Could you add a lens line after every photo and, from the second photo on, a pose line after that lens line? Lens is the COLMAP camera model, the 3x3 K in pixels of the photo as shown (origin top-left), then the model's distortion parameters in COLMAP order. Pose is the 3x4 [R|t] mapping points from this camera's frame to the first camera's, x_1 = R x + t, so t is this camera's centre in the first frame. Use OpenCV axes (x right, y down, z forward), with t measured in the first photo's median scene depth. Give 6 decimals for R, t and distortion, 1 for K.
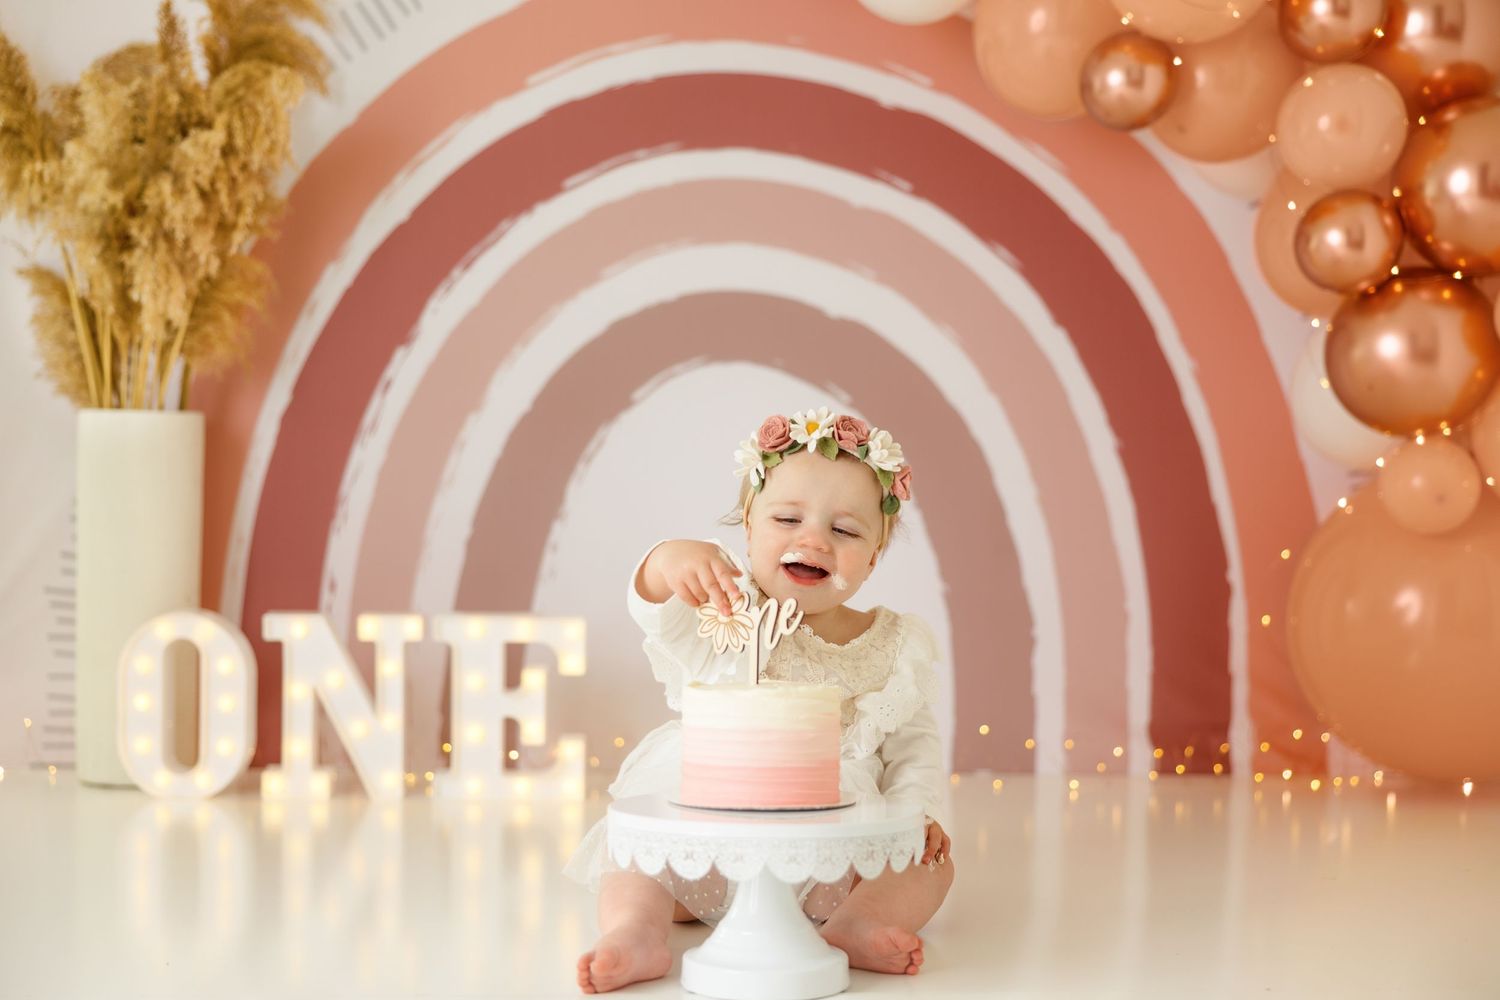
lens RADIAL K [[2144.3, 0, 747.0], [0, 2144.3, 522.3], [0, 0, 1]] dist [-0.030890, 0.000000]
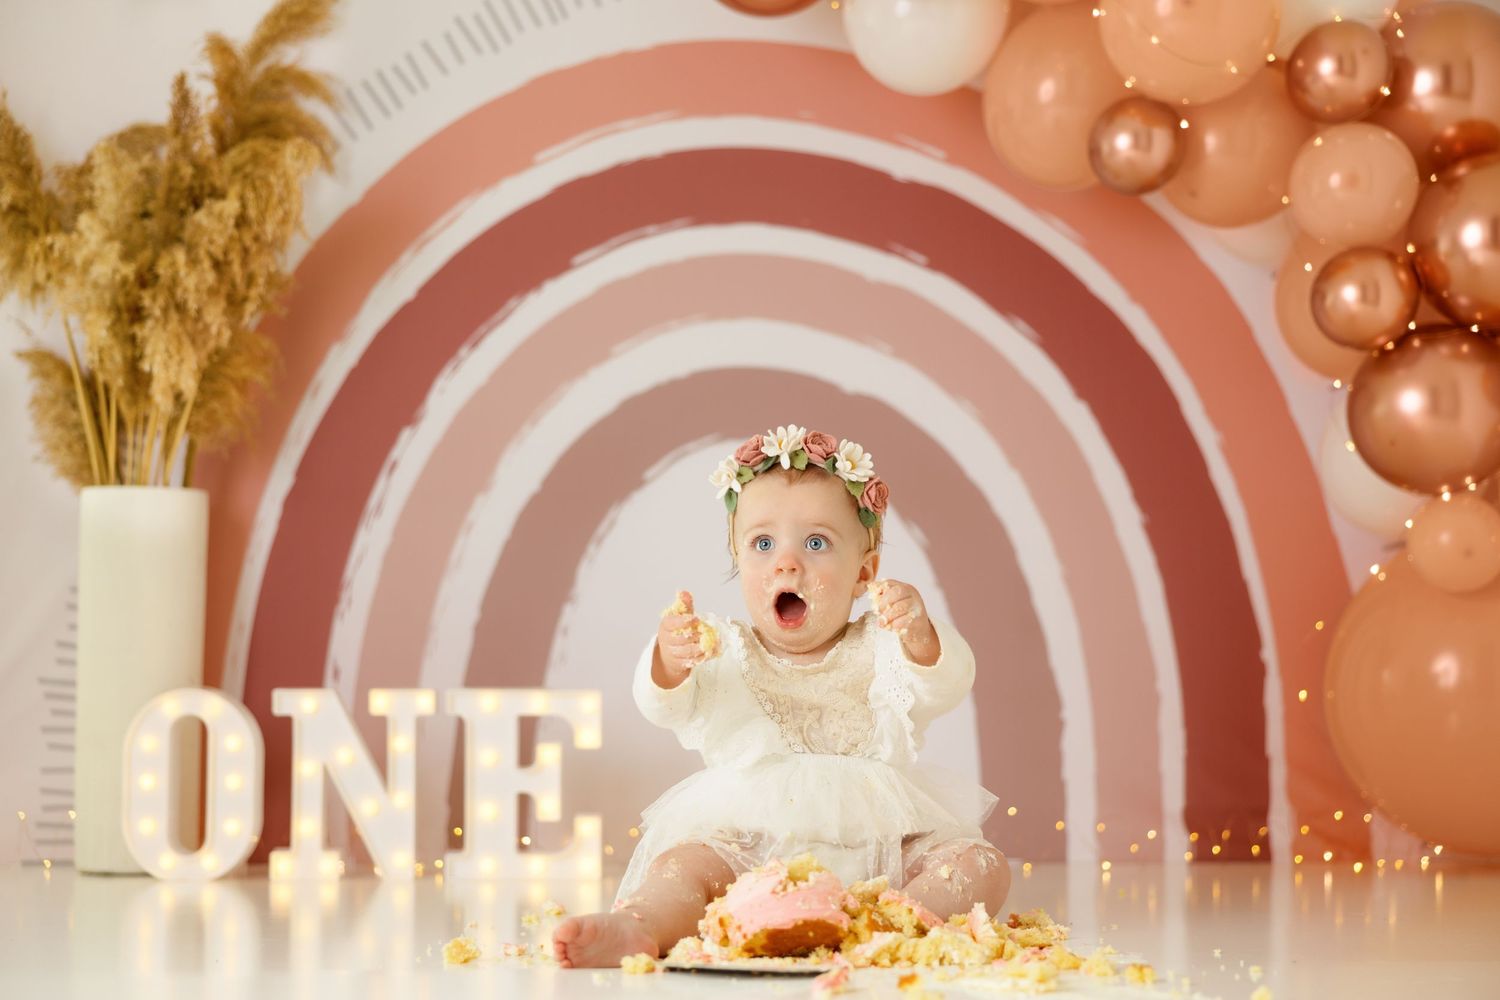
lens RADIAL K [[2496.3, 0, 752.3], [0, 2496.3, 503.7], [0, 0, 1]] dist [-0.033167, 0.000000]
pose [[0.999923, -0.011981, 0.003196, -0.008398], [0.012233, 0.995254, -0.096542, 0.065773], [-0.002024, 0.096574, 0.995324, -0.132189]]
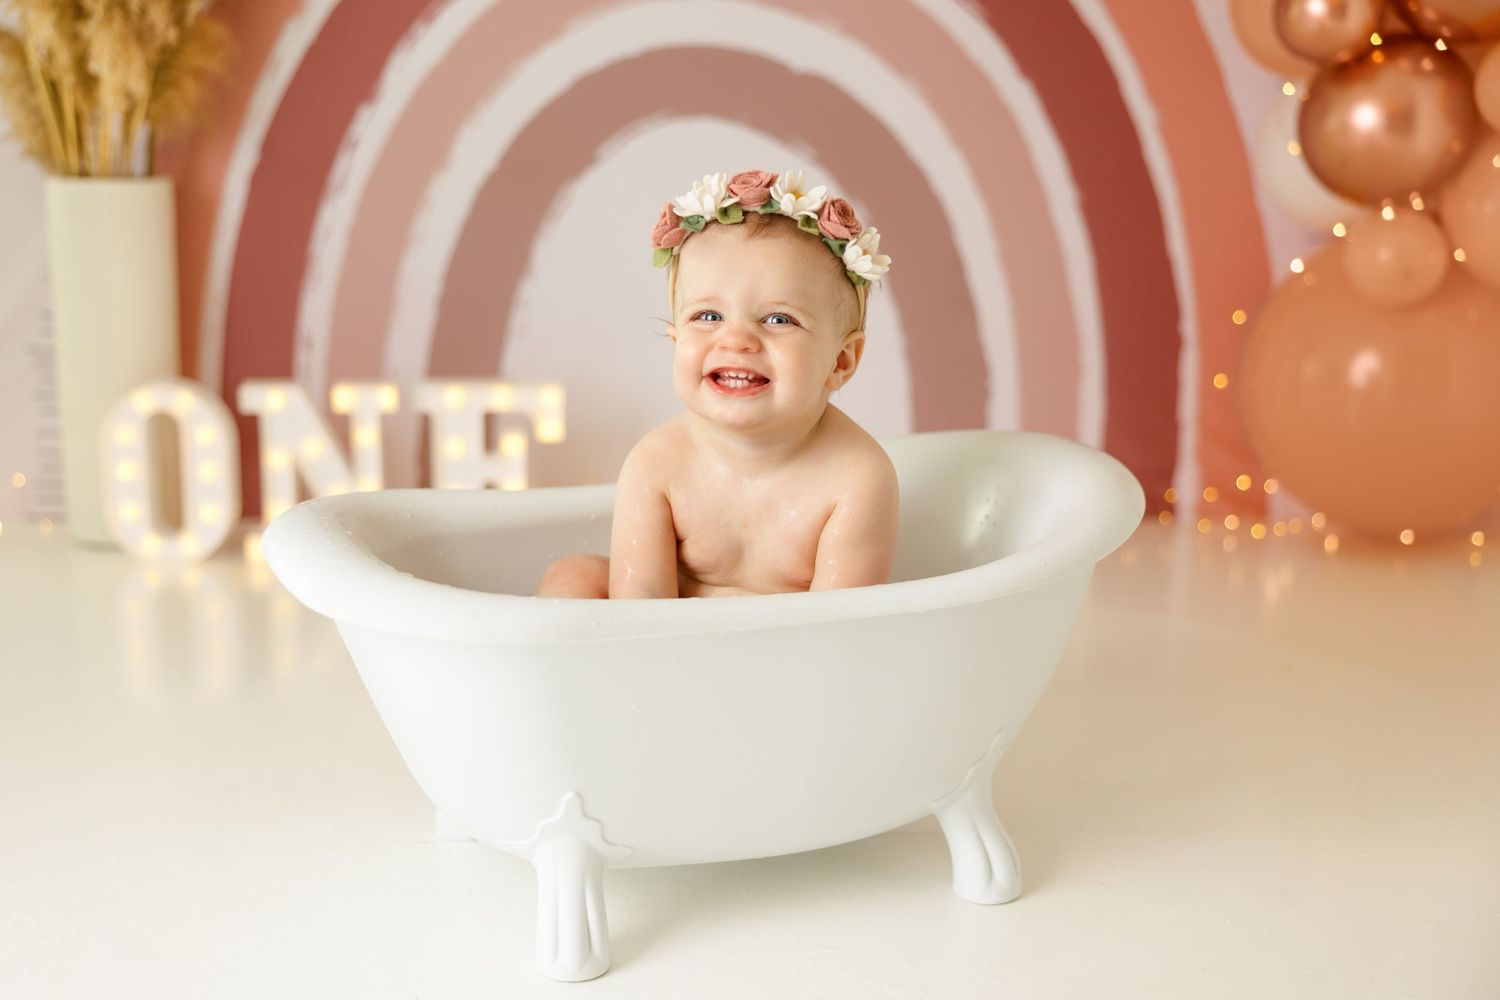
lens RADIAL K [[1935.7, 0, 688.7], [0, 1935.7, 538.0], [0, 0, 1]] dist [0.009254, 0.000000]
pose [[0.999982, -0.002999, -0.005108, -0.006669], [0.003949, 0.980314, 0.197403, -0.062540], [0.004415, -0.197420, 0.980309, 0.074021]]
